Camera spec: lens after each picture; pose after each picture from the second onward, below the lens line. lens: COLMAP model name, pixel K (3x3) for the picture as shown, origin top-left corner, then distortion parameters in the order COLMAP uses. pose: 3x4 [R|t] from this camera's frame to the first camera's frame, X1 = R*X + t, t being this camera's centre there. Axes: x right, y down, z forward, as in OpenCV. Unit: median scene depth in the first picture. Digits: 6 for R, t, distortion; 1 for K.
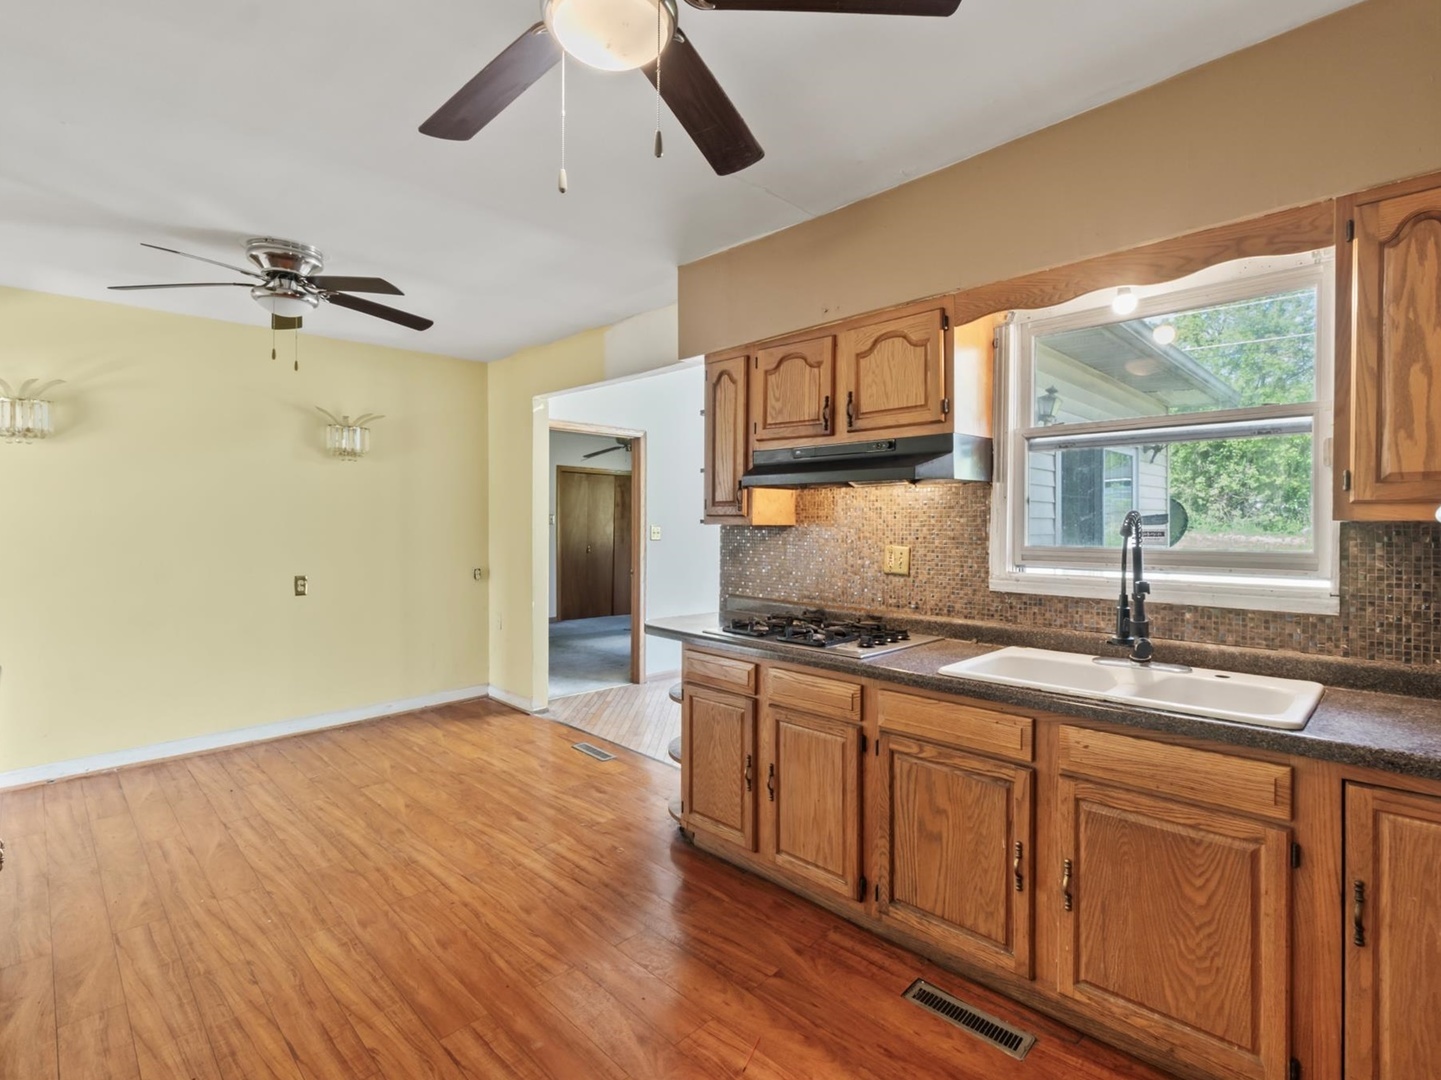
lens RADIAL K [[698.7, 0, 731.2], [0, 698.7, 526.2], [0, 0, 1]] dist [-0.006854, 0.001989]
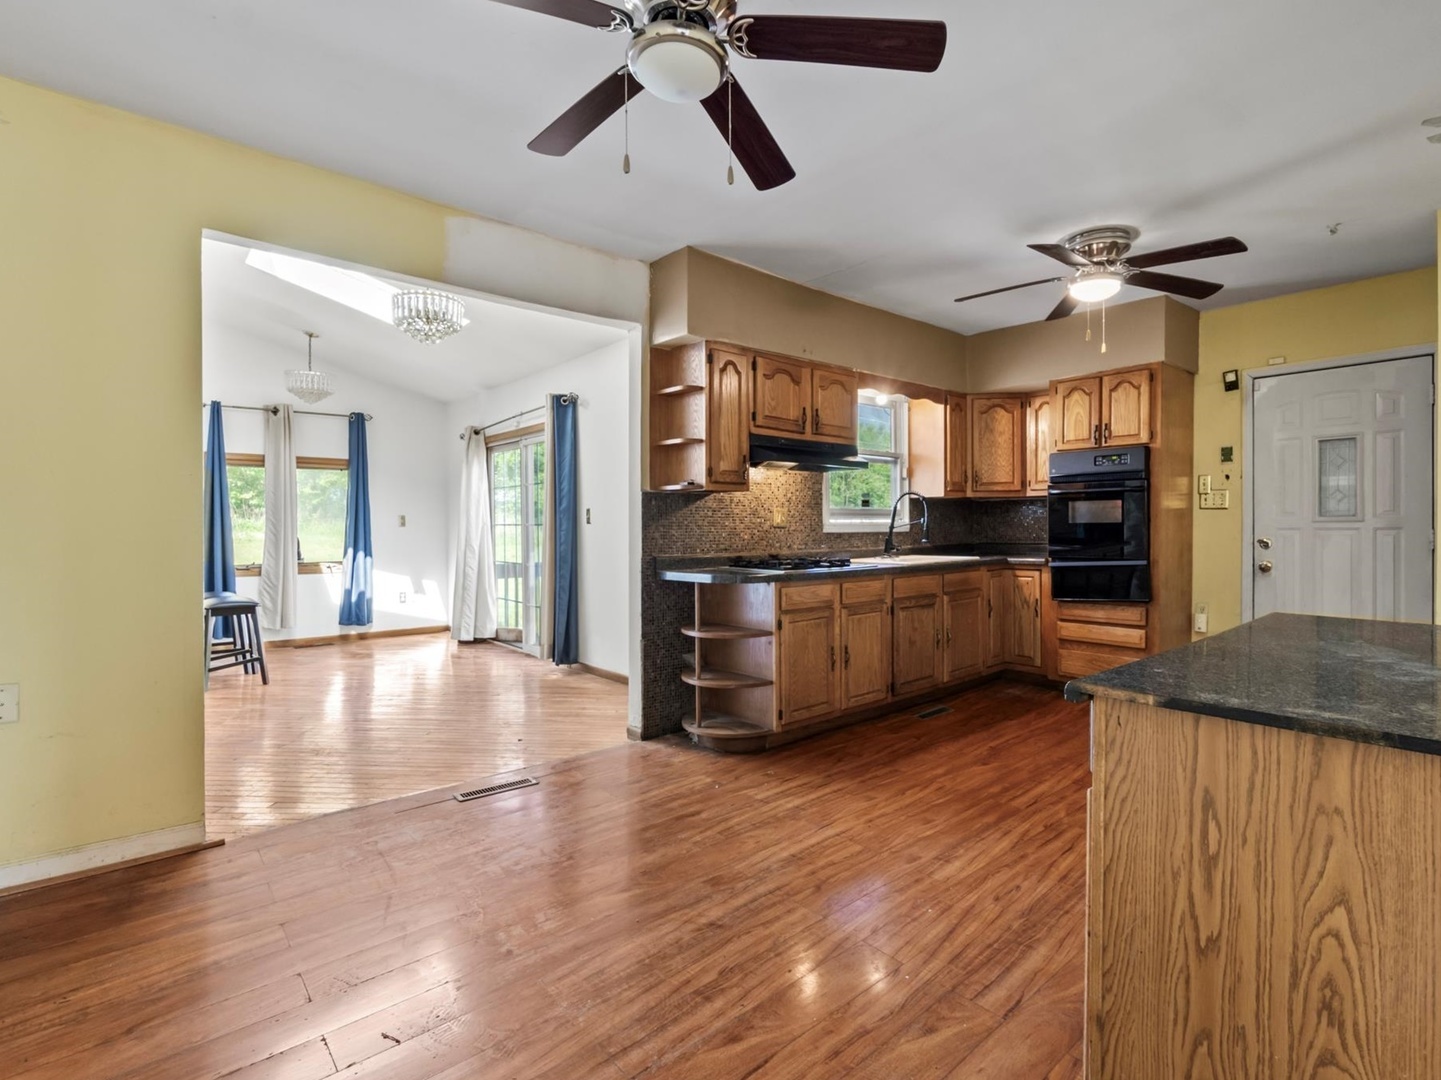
lens RADIAL K [[698.7, 0, 727.7], [0, 698.7, 533.7], [0, 0, 1]] dist [-0.006854, 0.001989]
pose [[0.083335, -0.017727, 0.996364, -1.389133], [0.008888, 0.999815, 0.017045, 0.059399], [-0.996482, 0.007435, 0.083478, 1.045744]]
